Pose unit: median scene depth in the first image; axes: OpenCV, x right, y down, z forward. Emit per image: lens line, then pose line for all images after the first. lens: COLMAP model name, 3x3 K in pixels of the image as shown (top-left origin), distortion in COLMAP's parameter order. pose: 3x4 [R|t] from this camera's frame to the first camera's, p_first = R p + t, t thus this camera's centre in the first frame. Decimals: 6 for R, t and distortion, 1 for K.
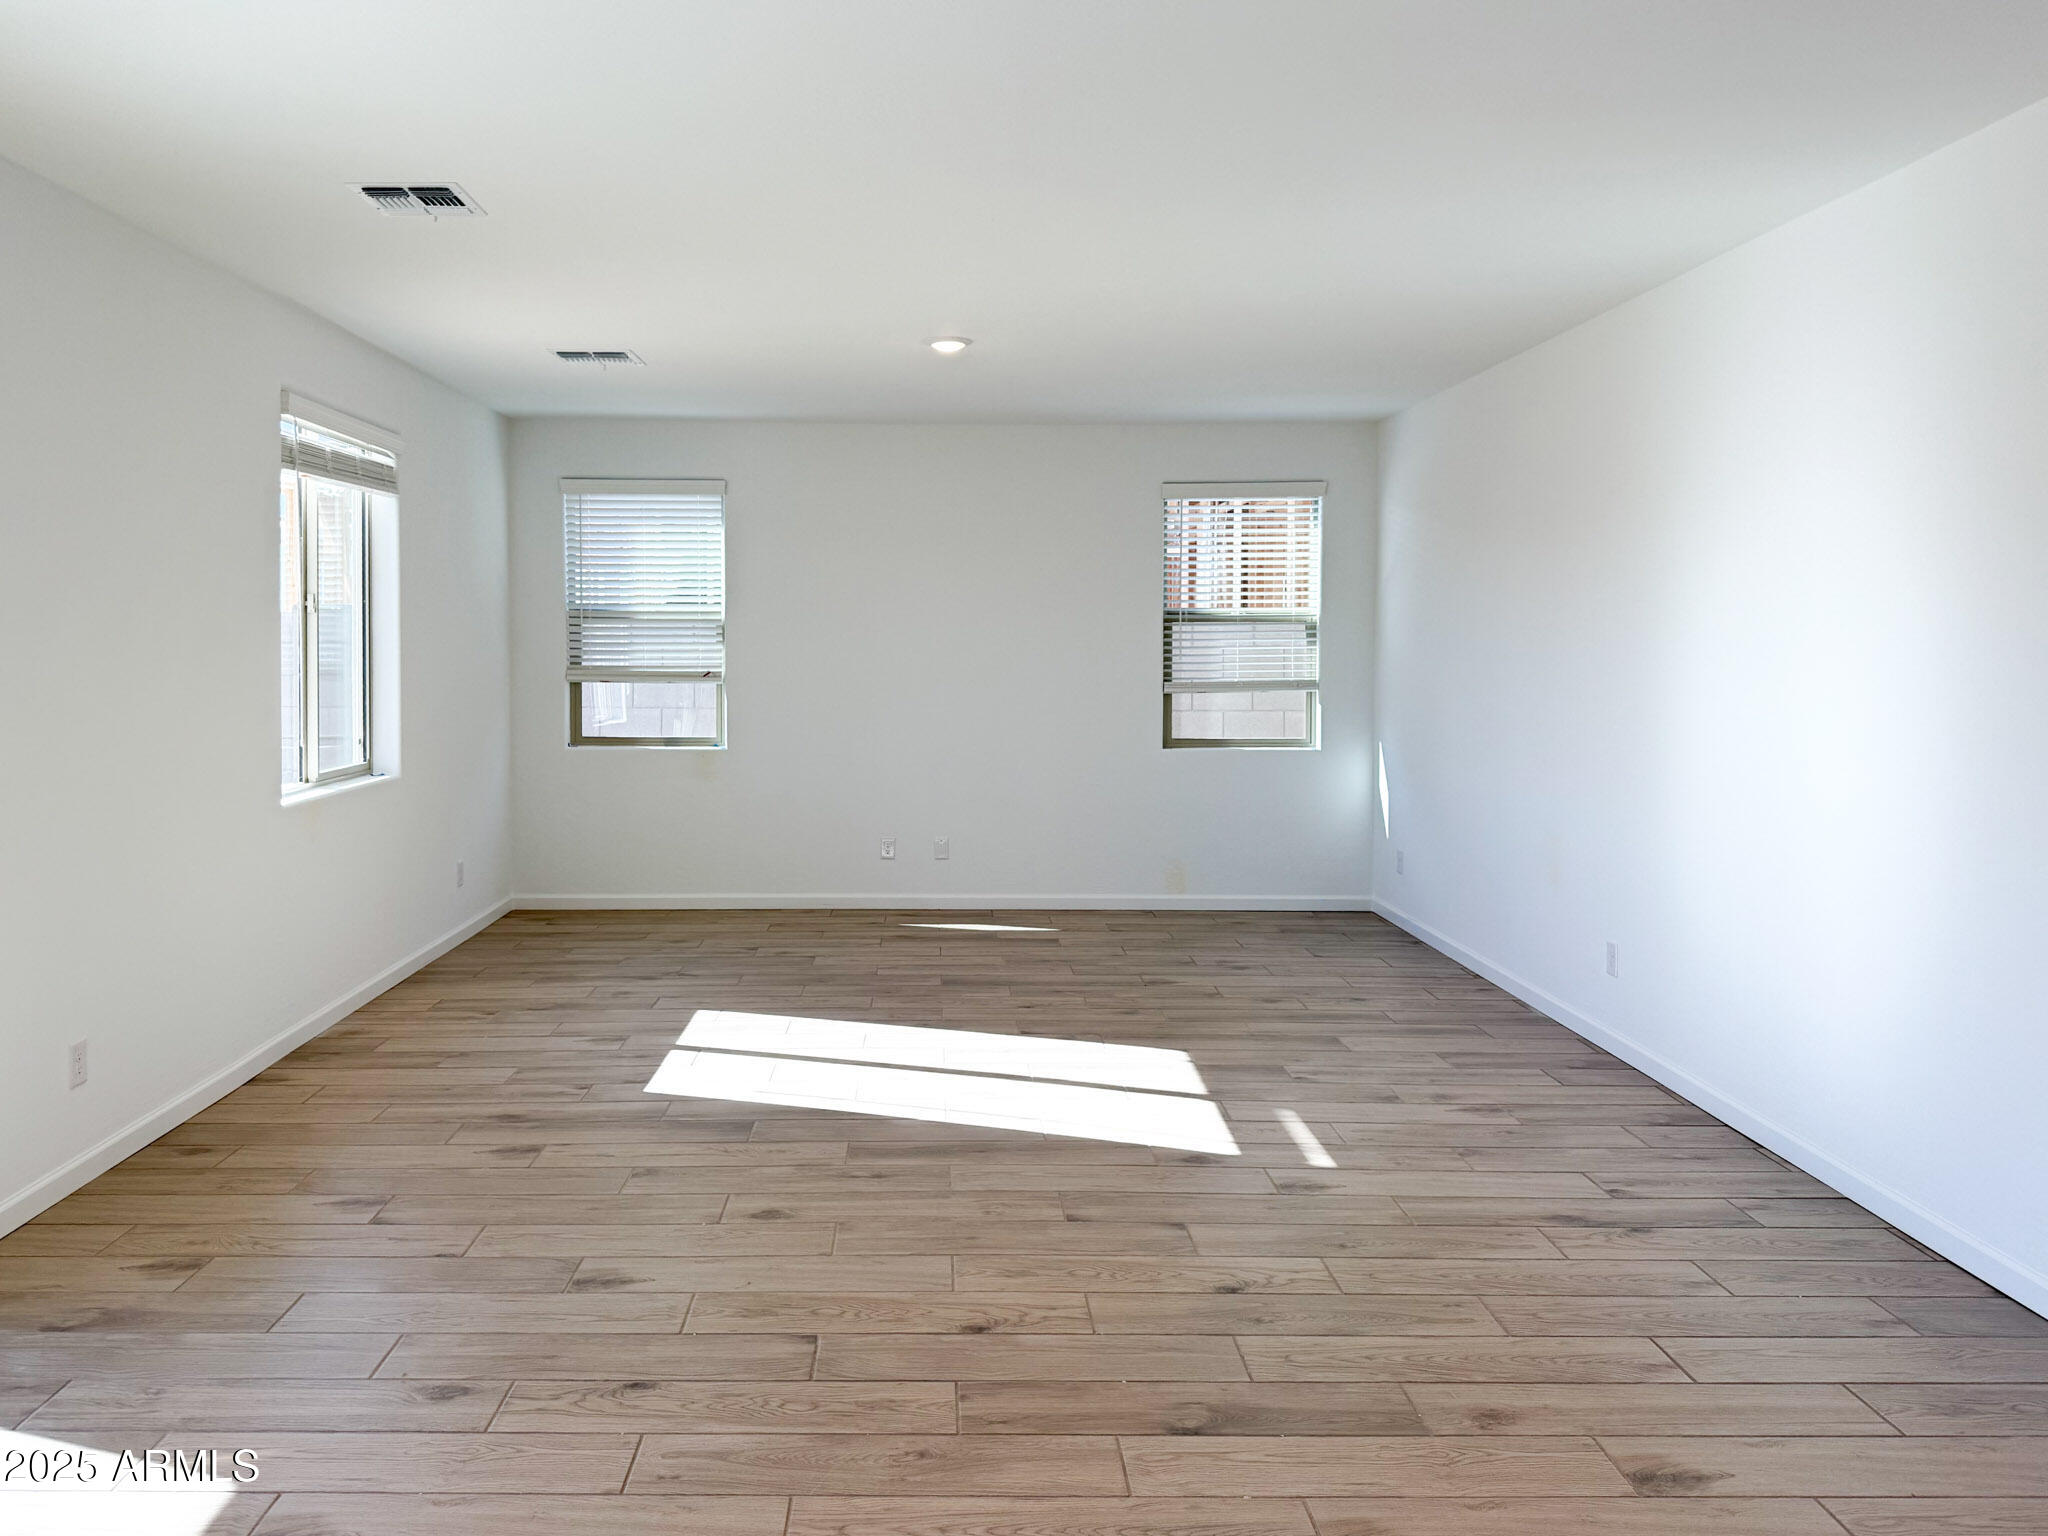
lens RADIAL K [[1537.1, 0, 1005.9], [0, 1537.1, 775.6], [0, 0, 1]] dist [0.123145, -0.199100]
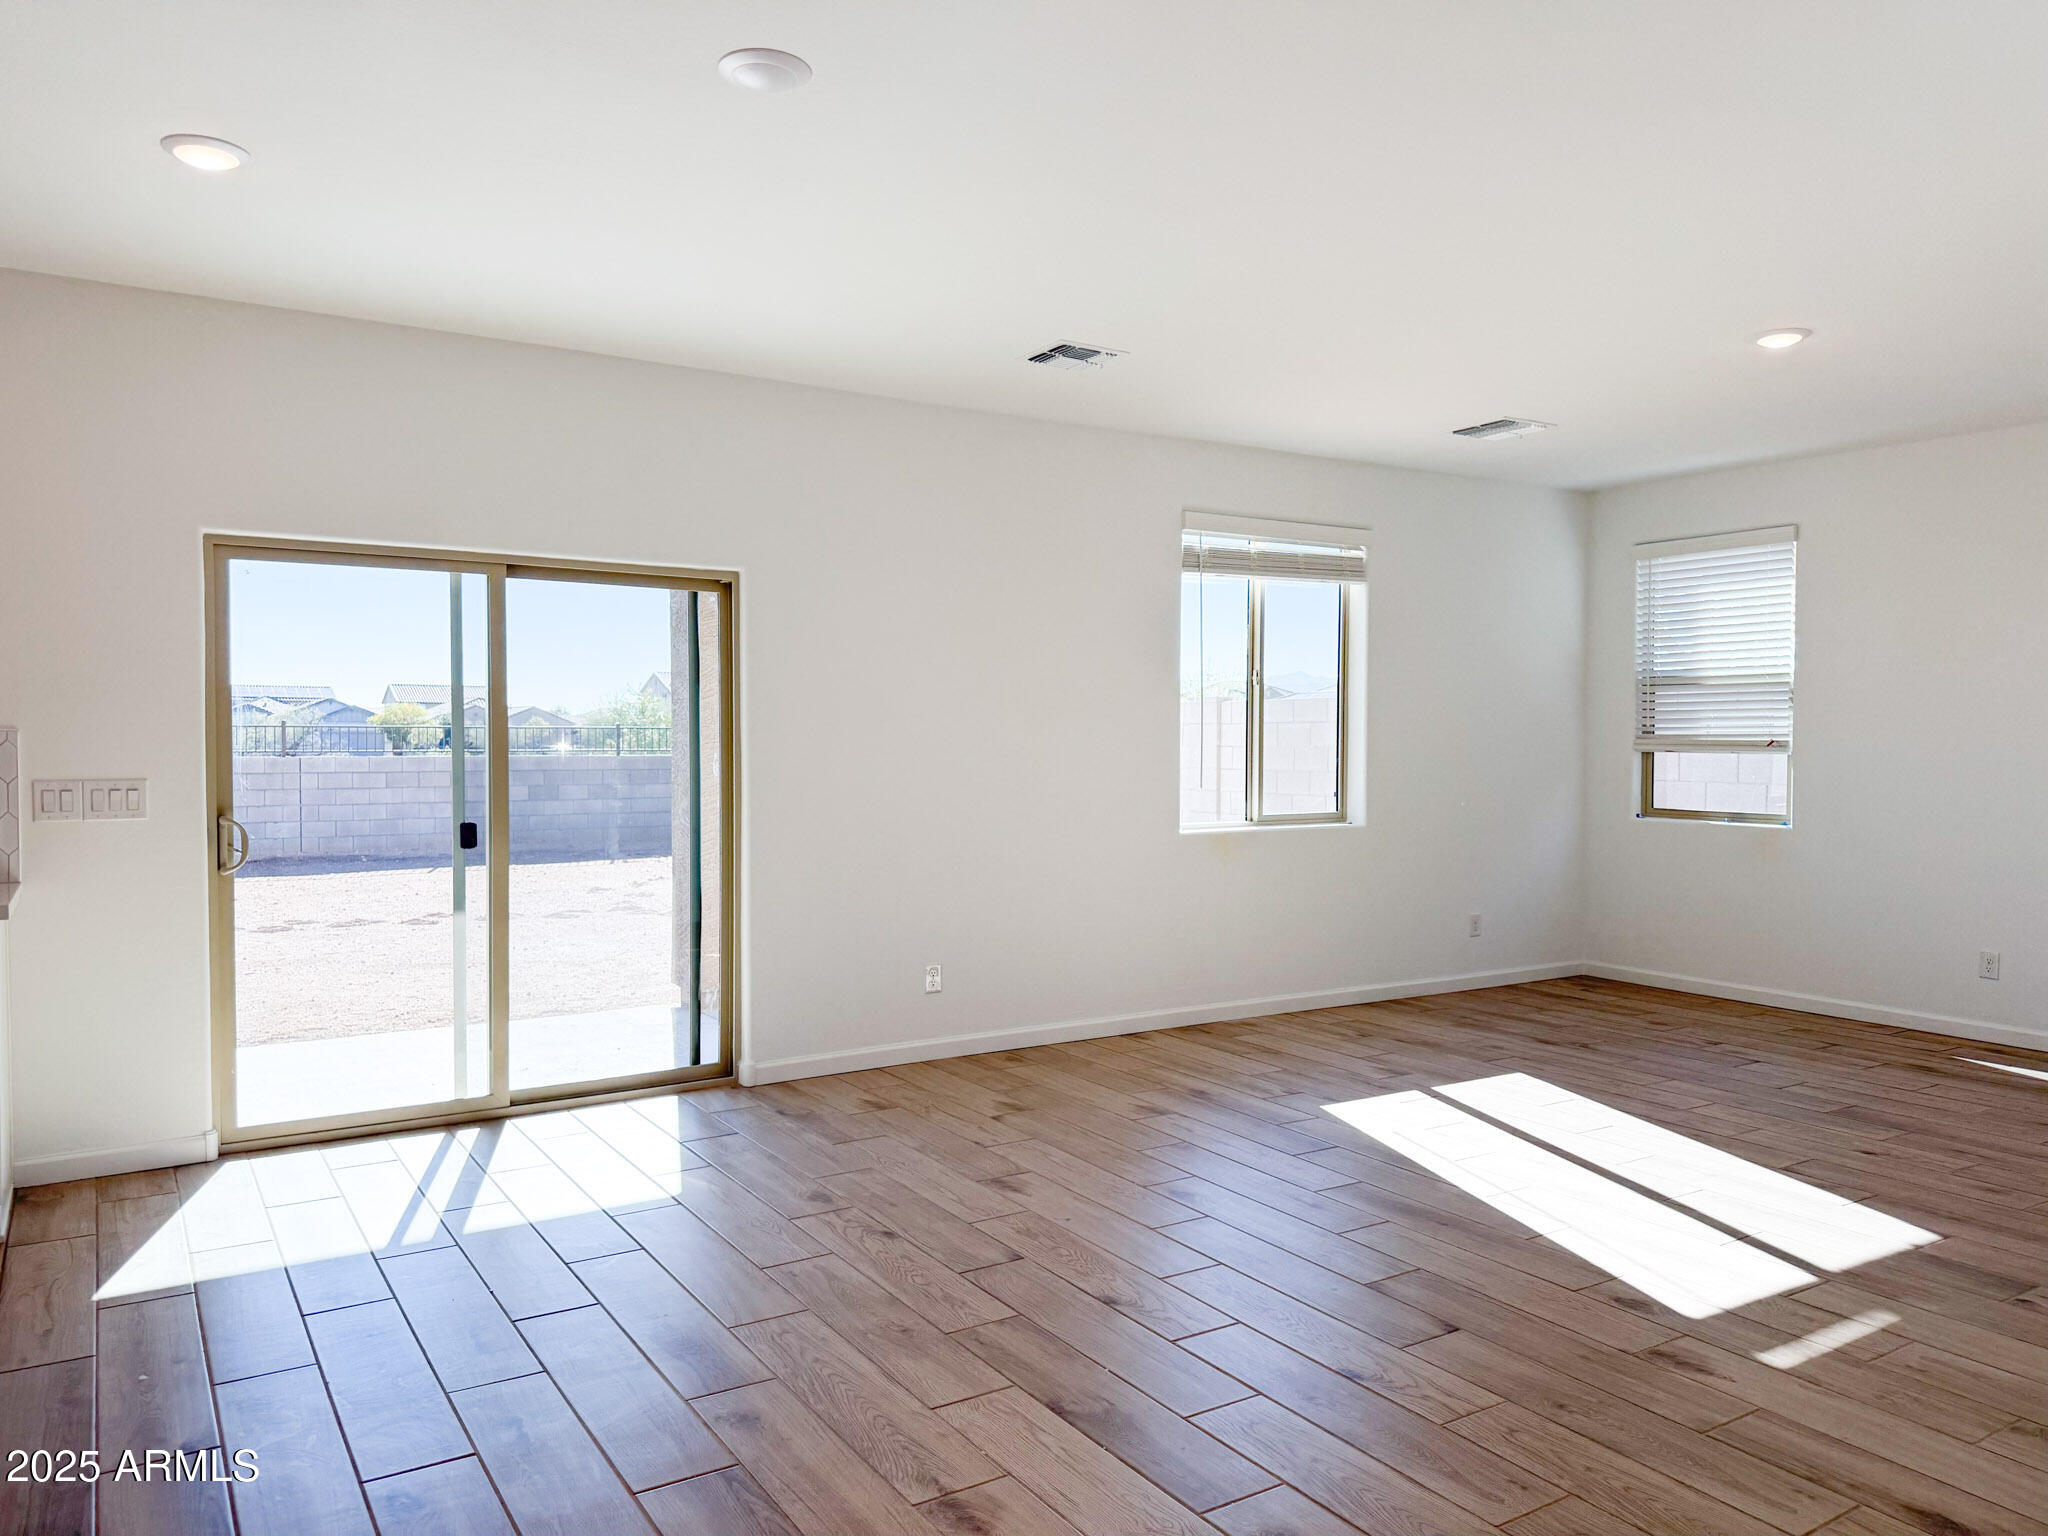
lens RADIAL K [[1531.0, 0, 1023.1], [0, 1531.0, 842.9], [0, 0, 1]] dist [0.217389, -0.356307]
pose [[0.504376, 0.059350, -0.861442, 0.501526], [-0.080942, 0.996492, 0.021263, 0.010140], [0.859682, 0.059002, 0.507410, 0.214906]]
